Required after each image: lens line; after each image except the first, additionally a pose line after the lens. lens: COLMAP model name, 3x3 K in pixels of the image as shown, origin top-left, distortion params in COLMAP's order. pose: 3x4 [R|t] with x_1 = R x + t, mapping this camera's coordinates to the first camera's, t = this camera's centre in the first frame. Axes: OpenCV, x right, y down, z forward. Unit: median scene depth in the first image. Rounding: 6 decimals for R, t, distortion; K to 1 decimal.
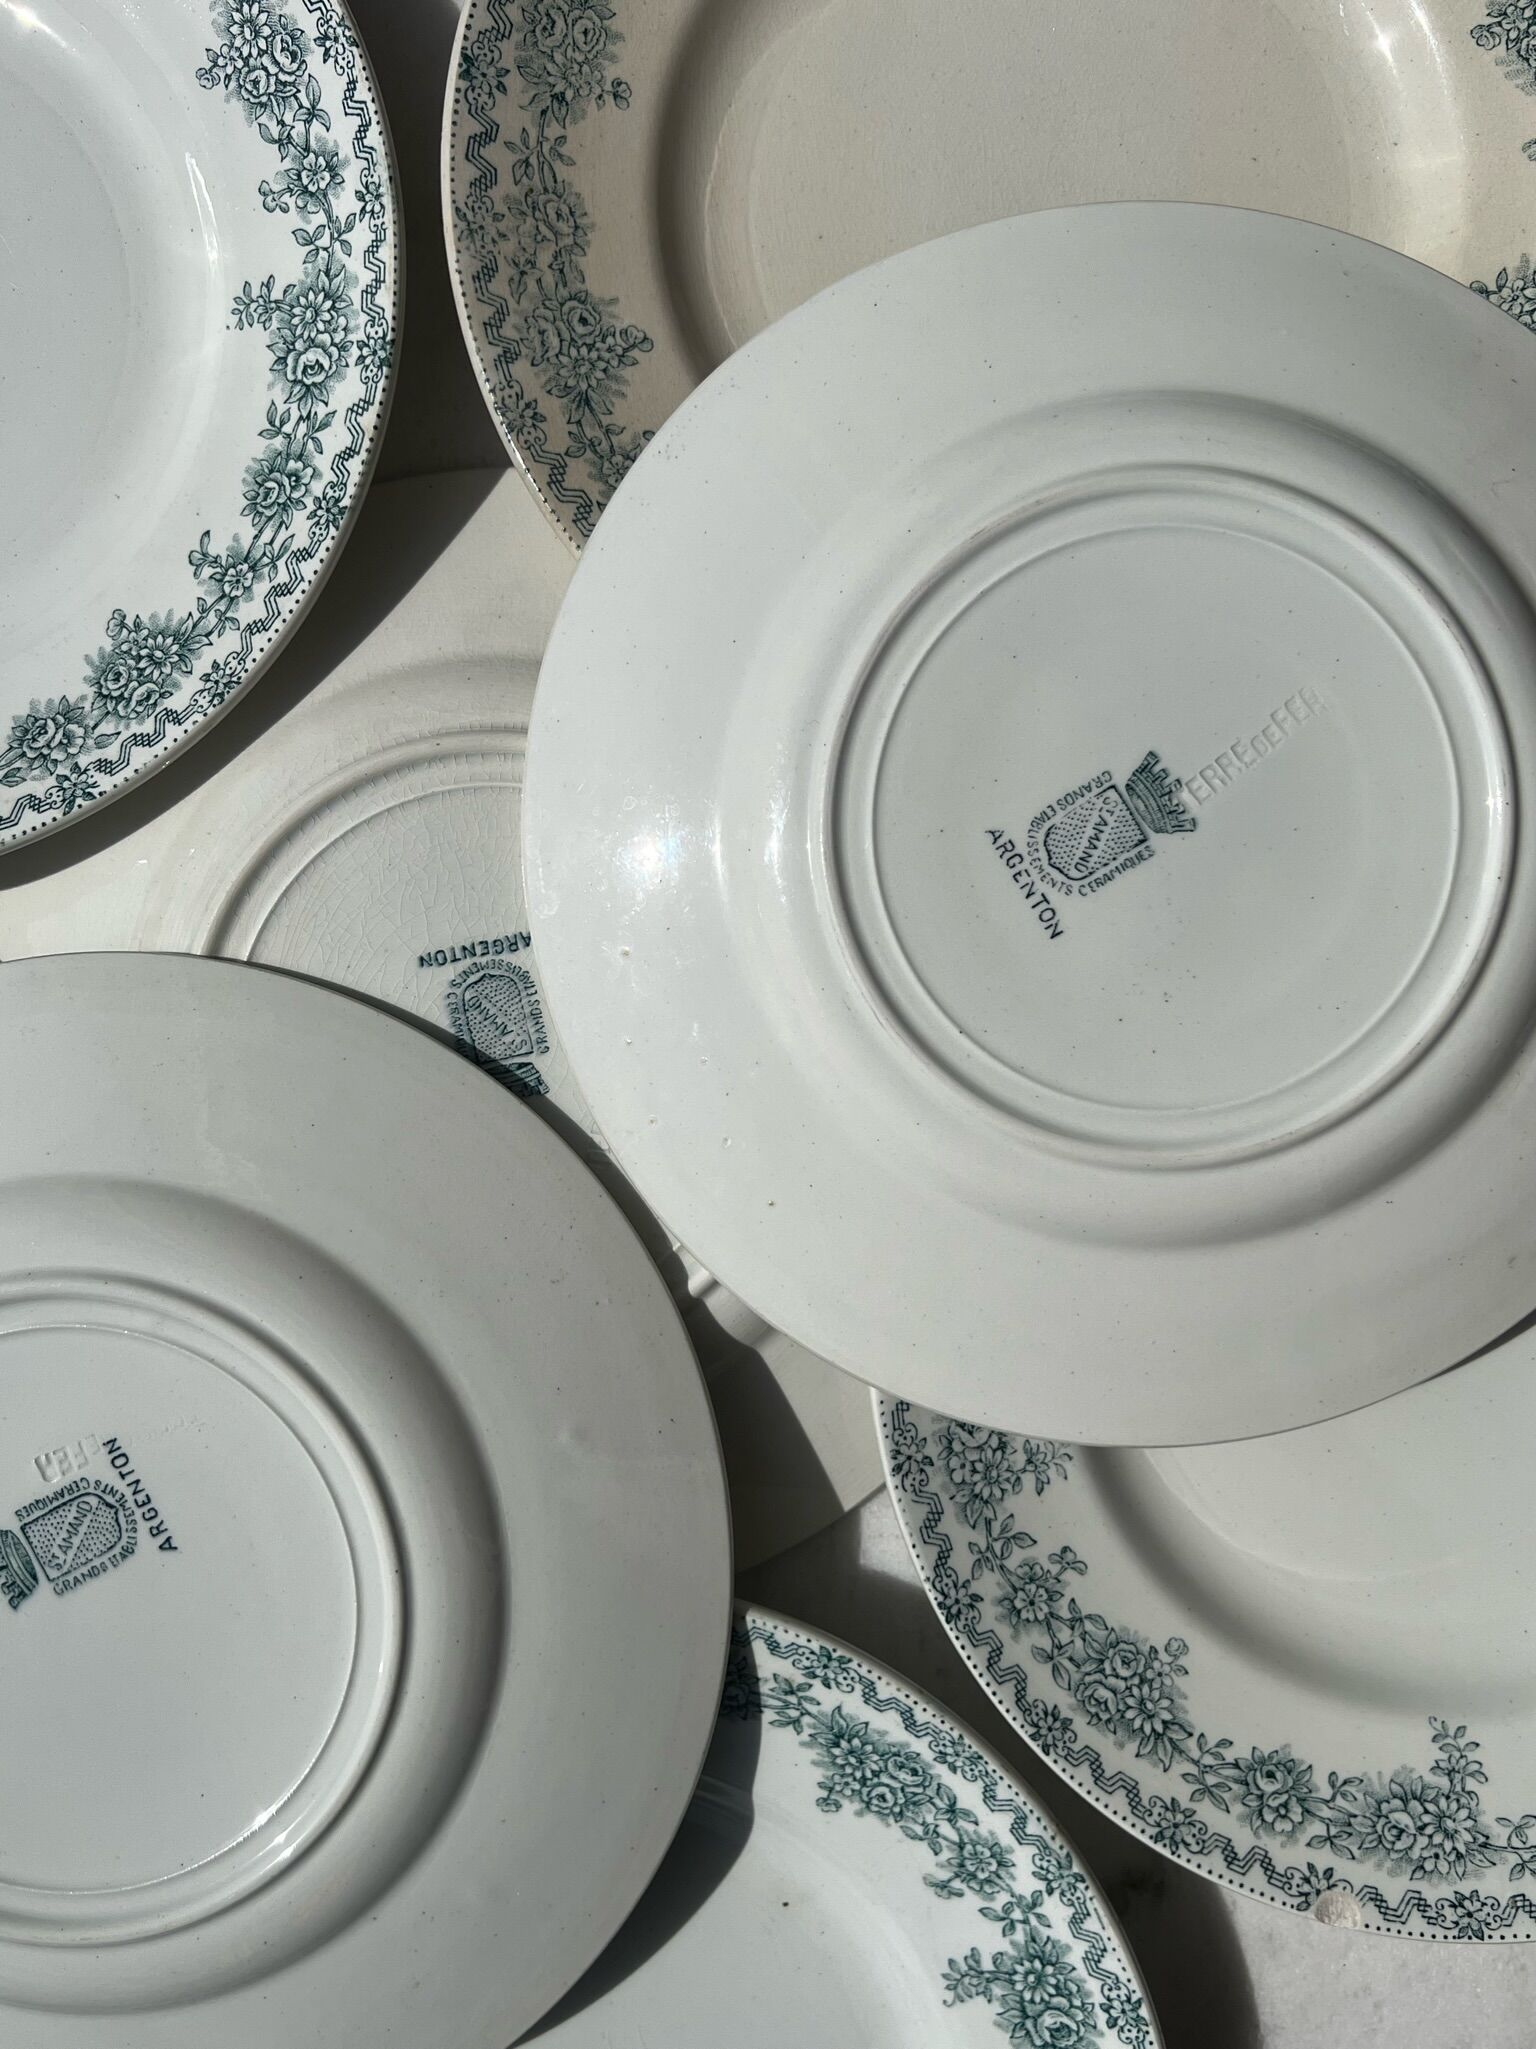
lens RADIAL K [[1540.3, 0, 729.6], [0, 1540.3, 1007.8], [0, 0, 1]] dist [0.004687, -0.002776]
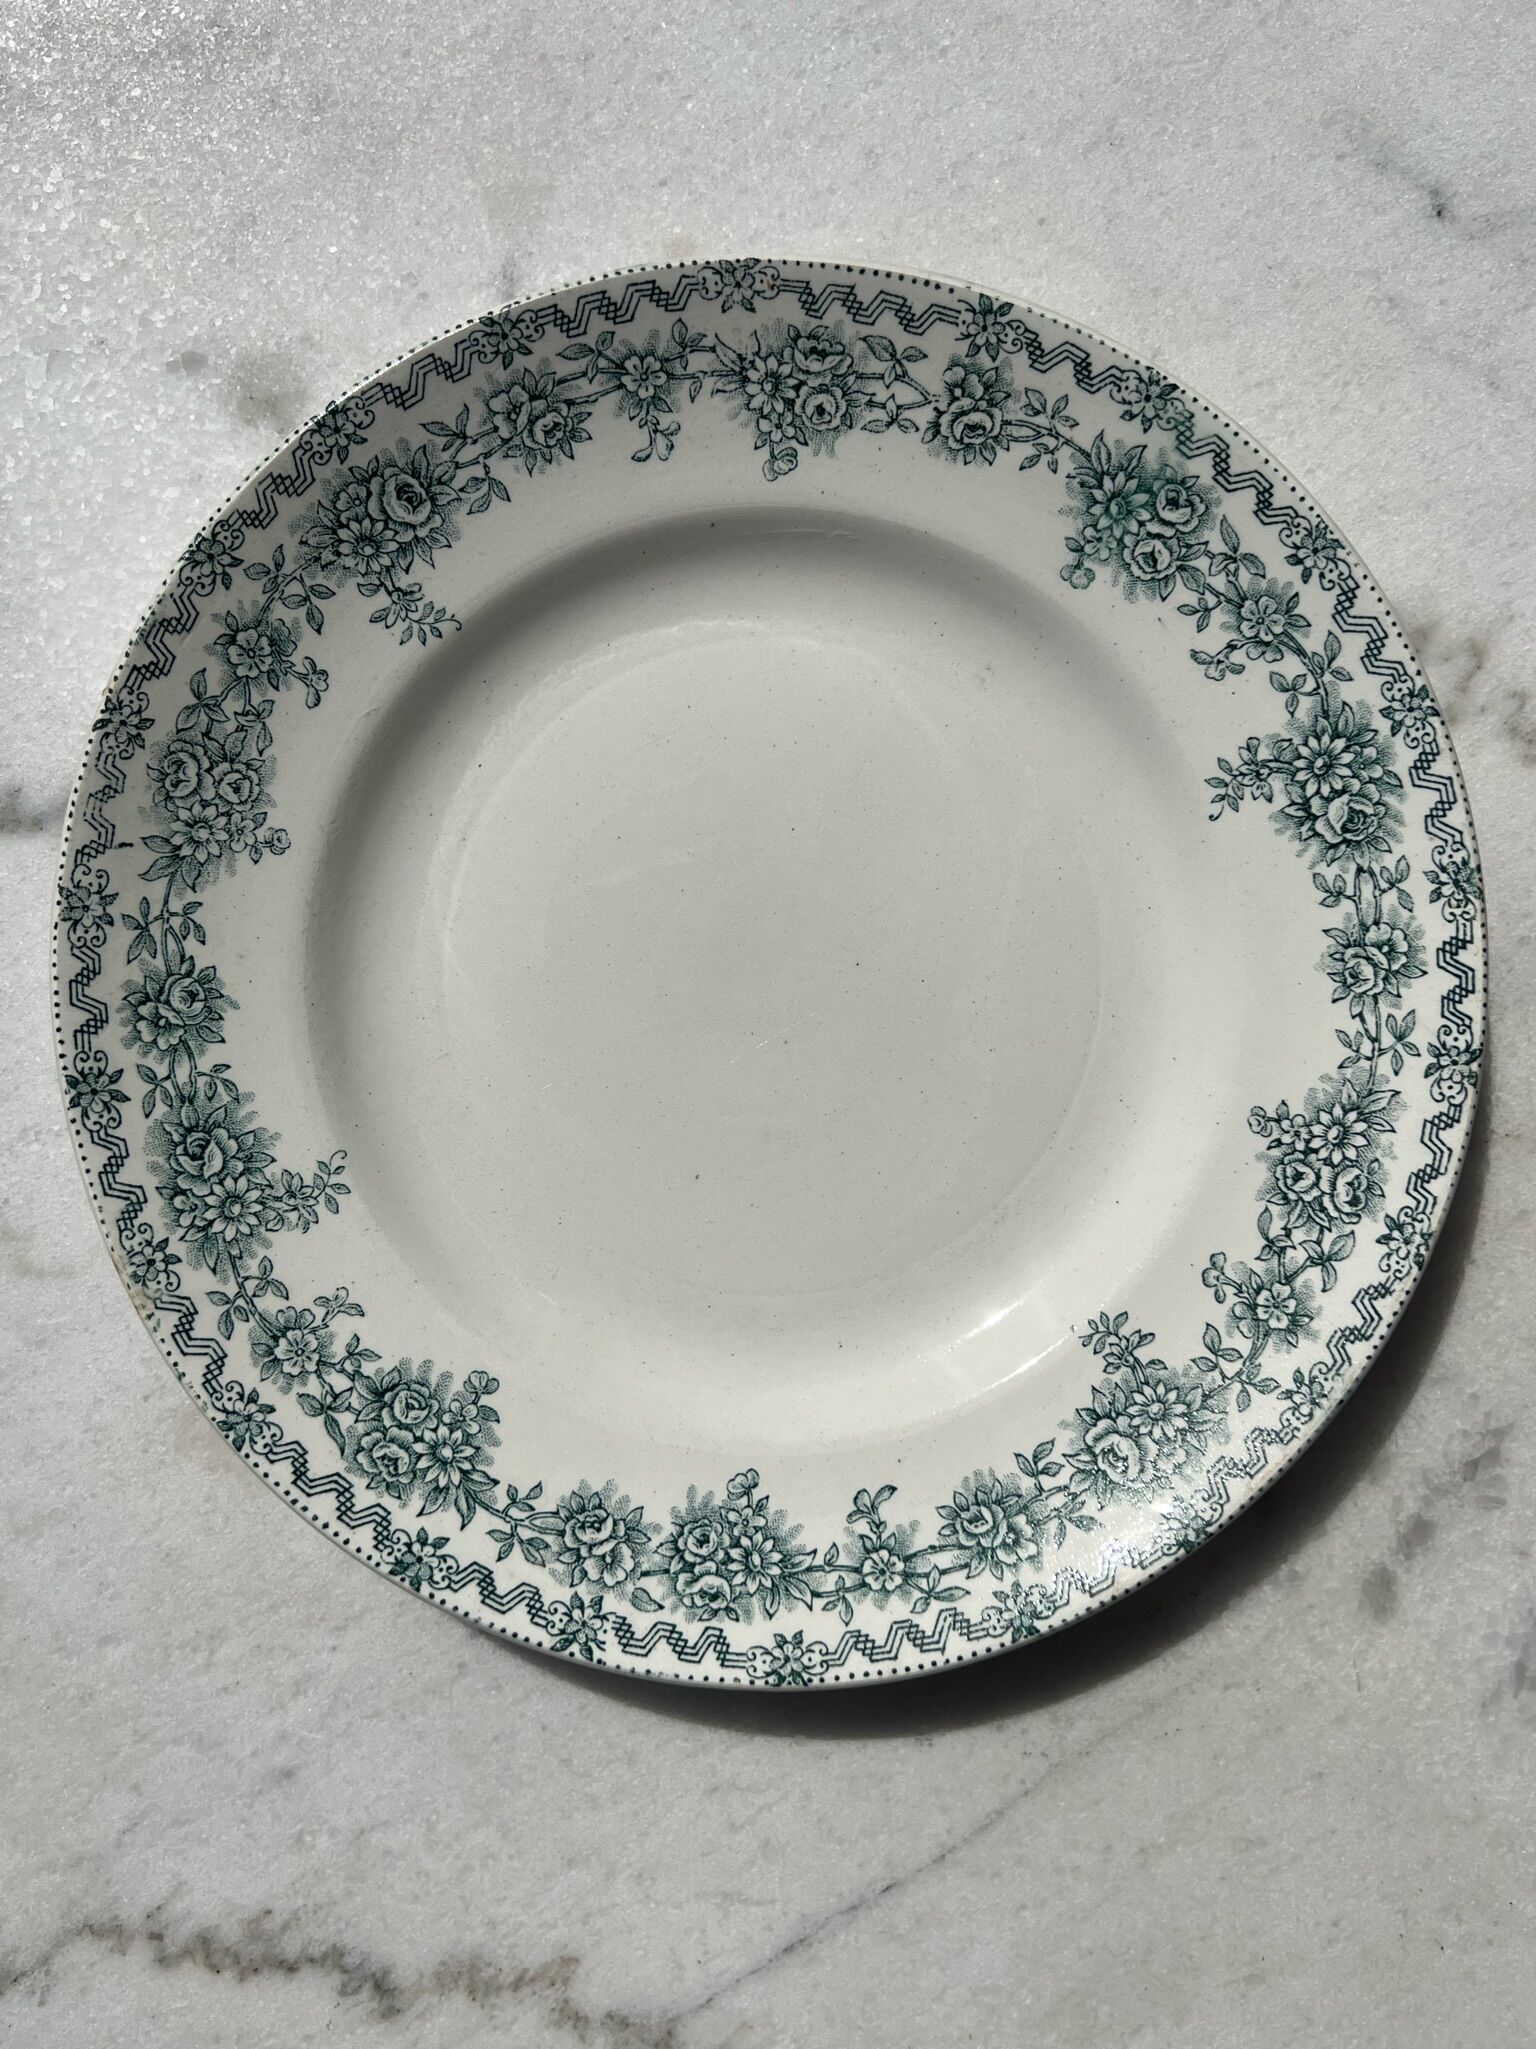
lens RADIAL K [[1540.3, 0, 729.6], [0, 1540.3, 1007.8], [0, 0, 1]] dist [0.004687, -0.002776]
pose [[0.709642, 0.703924, 0.029990, -0.629217], [-0.703683, 0.710240, -0.019757, -0.424494], [-0.035207, -0.007084, 0.999355, 0.141991]]
